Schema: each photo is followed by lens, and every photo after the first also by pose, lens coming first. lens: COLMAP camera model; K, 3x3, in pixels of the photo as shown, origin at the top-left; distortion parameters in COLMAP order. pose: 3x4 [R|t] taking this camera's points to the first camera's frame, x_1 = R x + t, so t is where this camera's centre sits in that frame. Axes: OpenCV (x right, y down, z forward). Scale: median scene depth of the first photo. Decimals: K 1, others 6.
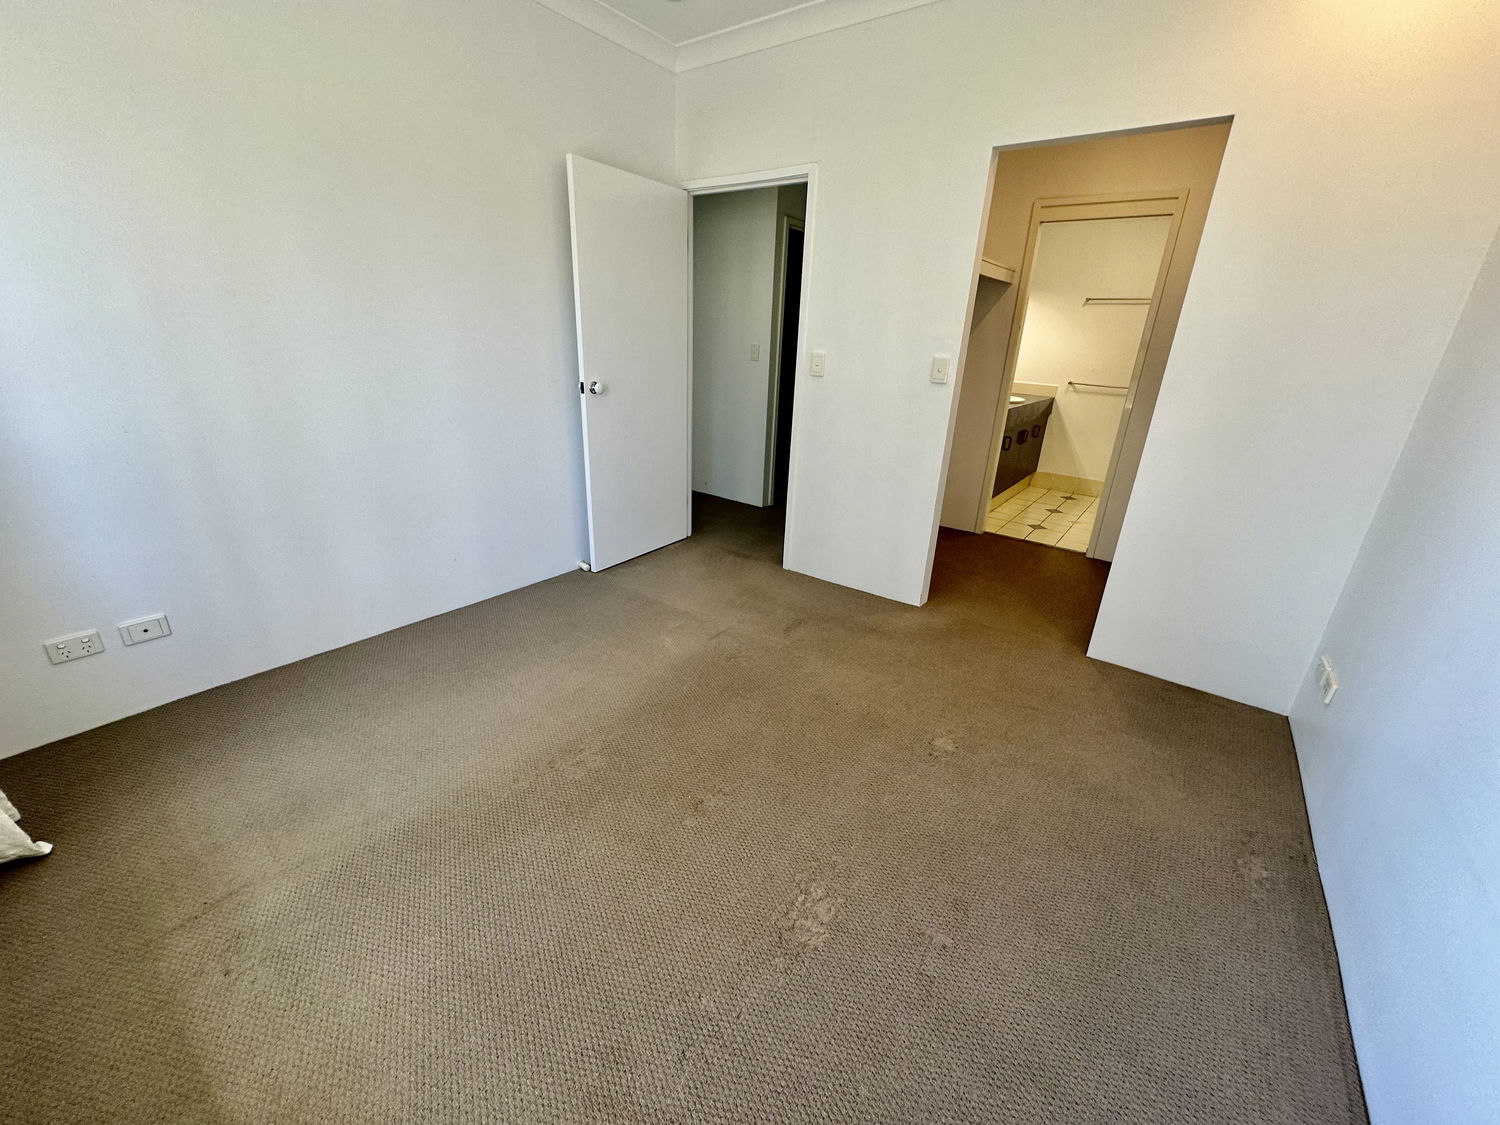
lens RADIAL K [[599.3, 0, 750.8], [0, 599.3, 562.3], [0, 0, 1]] dist [-0.004473, -0.000638]
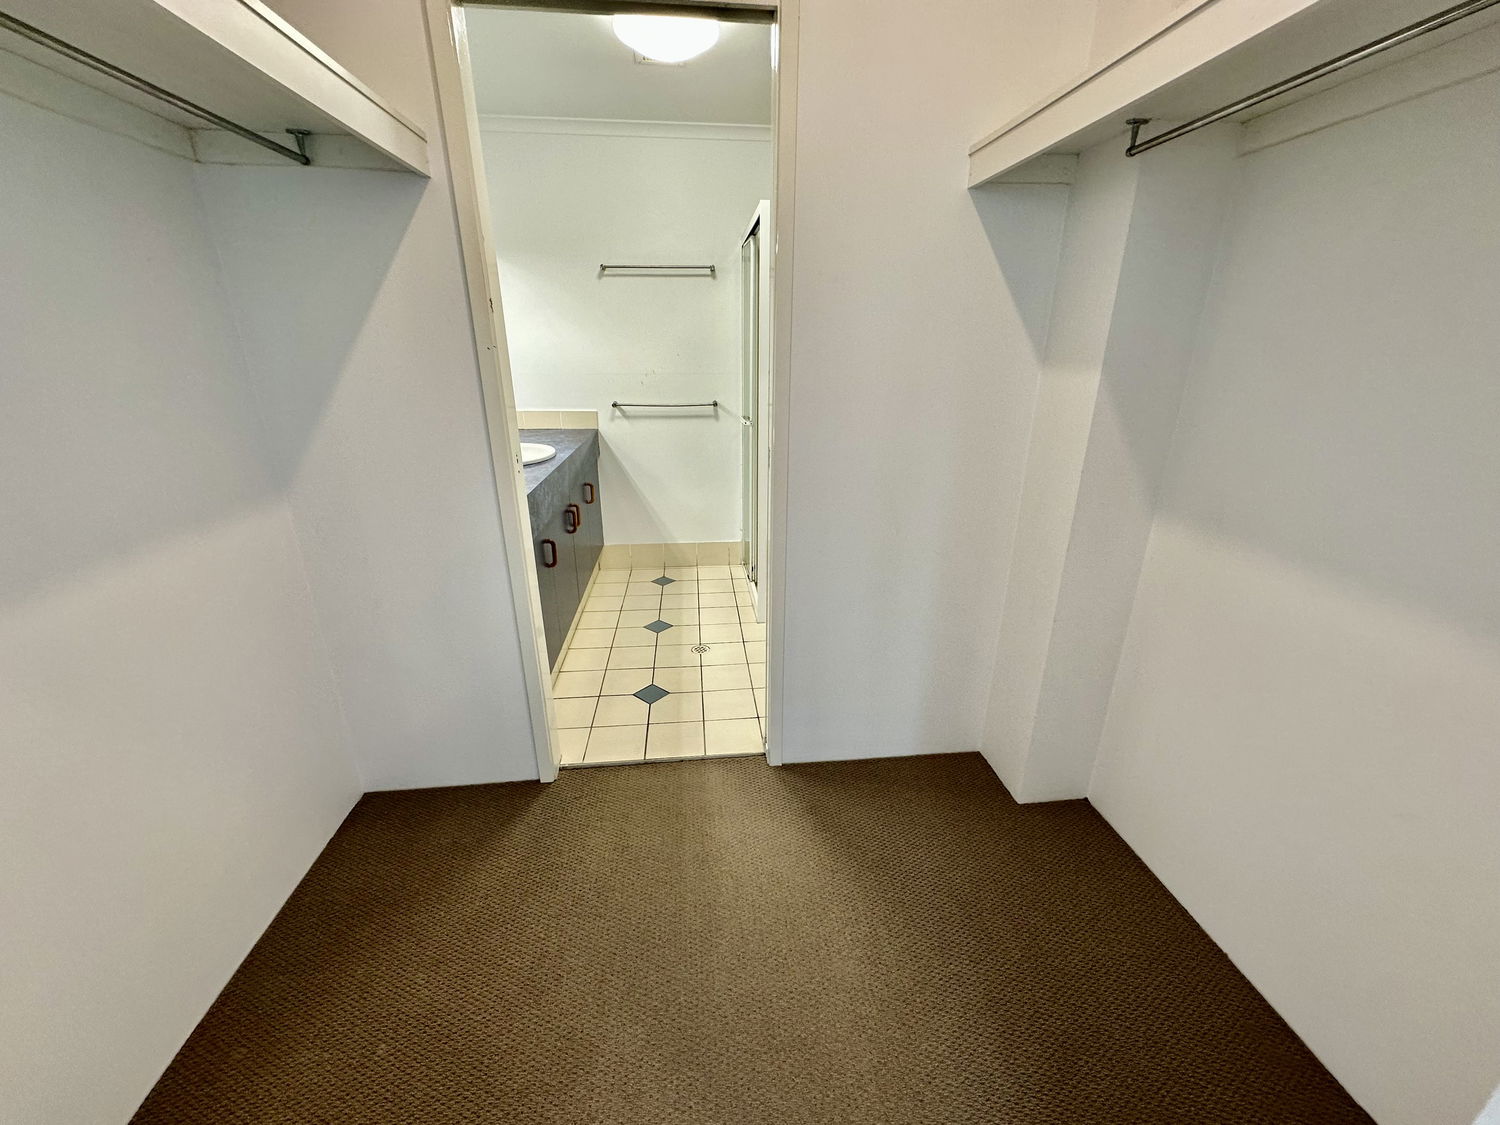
lens RADIAL K [[599.3, 0, 754.1], [0, 599.3, 560.3], [0, 0, 1]] dist [-0.004473, -0.000638]
pose [[0.736098, -0.263137, 0.623633, 0.222746], [0.272951, 0.958505, 0.082258, -0.165087], [-0.619401, 0.109671, 0.777377, 0.469685]]
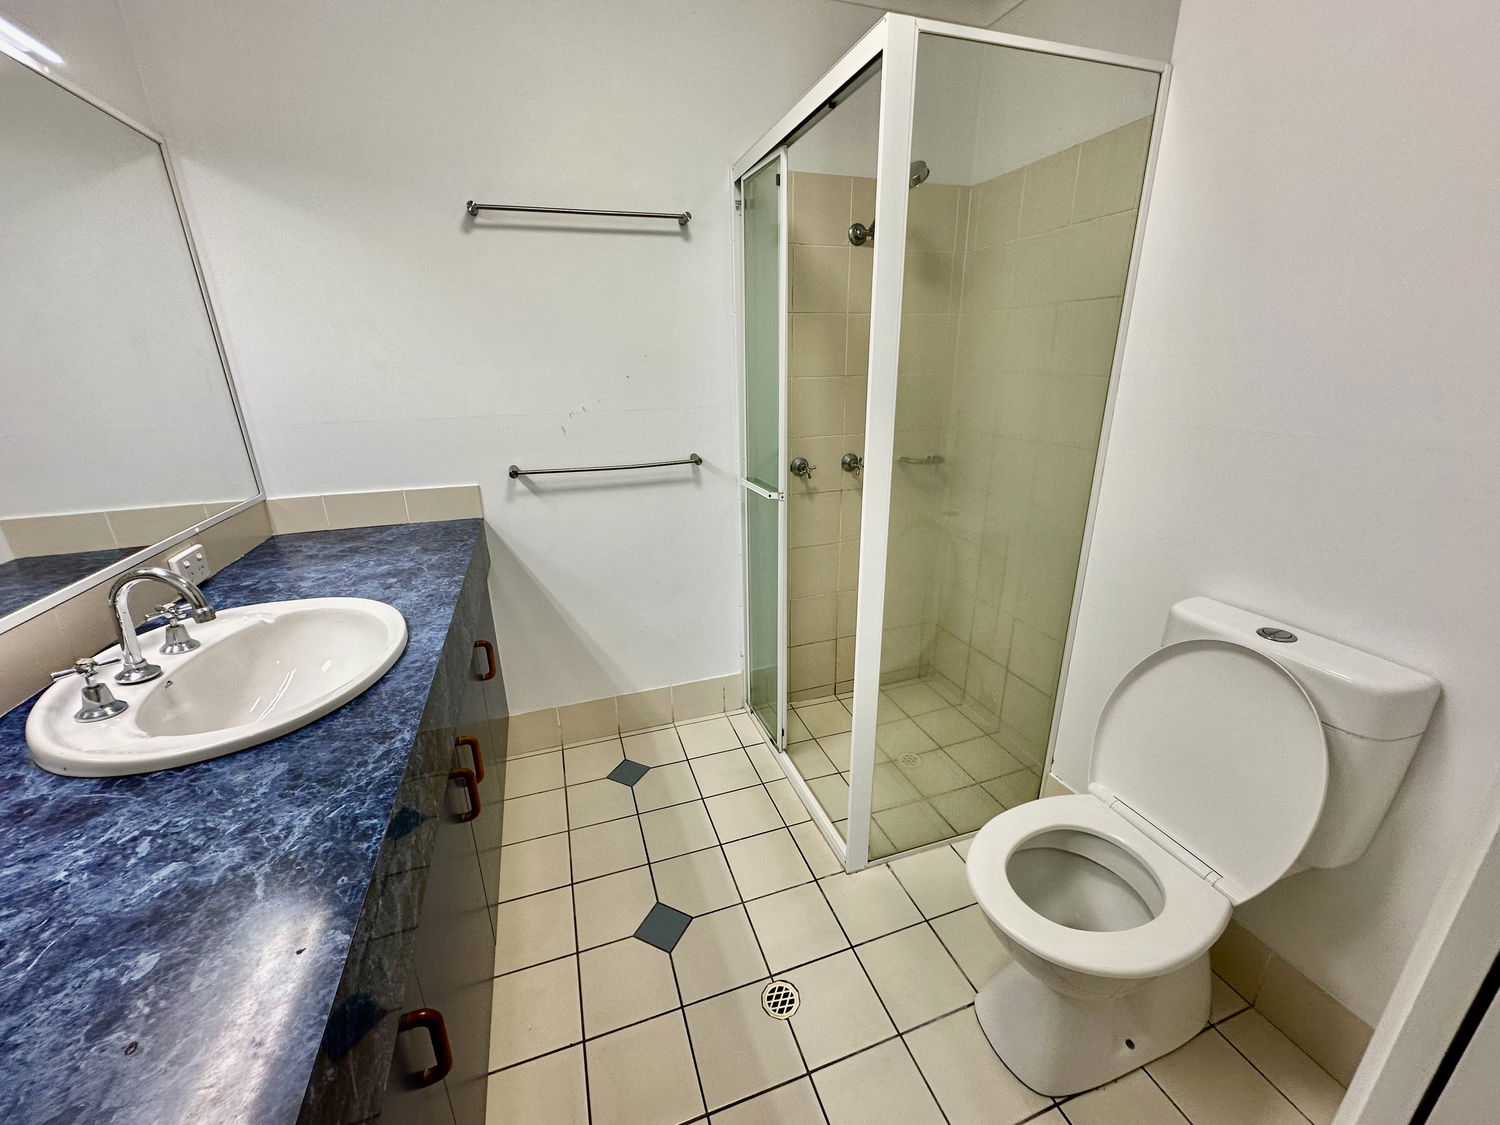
lens RADIAL K [[599.3, 0, 747.3], [0, 599.3, 565.1], [0, 0, 1]] dist [-0.004473, -0.000638]
pose [[0.569703, -0.315071, 0.759057, 0.357025], [0.339560, 0.931316, 0.131719, -0.264701], [-0.748423, 0.182705, 0.637559, 0.736322]]
